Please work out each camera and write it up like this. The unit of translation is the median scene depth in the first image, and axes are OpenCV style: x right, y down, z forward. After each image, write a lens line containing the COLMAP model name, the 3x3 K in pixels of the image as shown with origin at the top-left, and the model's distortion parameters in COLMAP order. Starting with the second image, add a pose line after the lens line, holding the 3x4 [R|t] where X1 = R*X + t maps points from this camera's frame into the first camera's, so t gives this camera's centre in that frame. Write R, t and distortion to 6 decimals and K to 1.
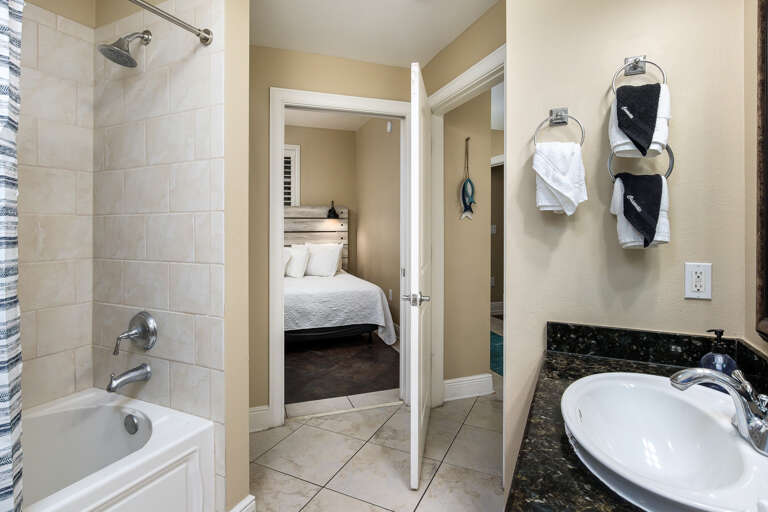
lens RADIAL K [[394.2, 0, 383.6], [0, 394.2, 228.3], [0, 0, 1]] dist [0.002005, 0.000253]
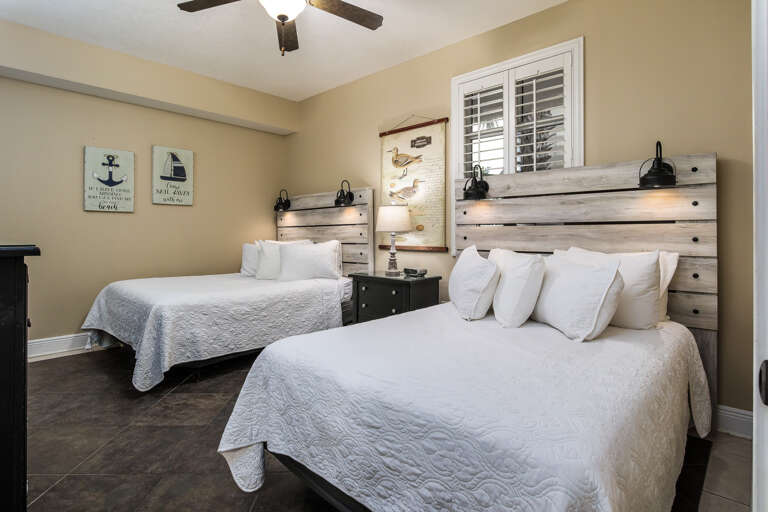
lens RADIAL K [[394.2, 0, 383.6], [0, 394.2, 228.3], [0, 0, 1]] dist [0.002005, 0.000253]
pose [[0.455172, -0.005515, -0.890387, 0.093462], [-0.005134, 0.999948, -0.008818, 0.020244], [0.890389, 0.008585, 0.455120, 0.581348]]
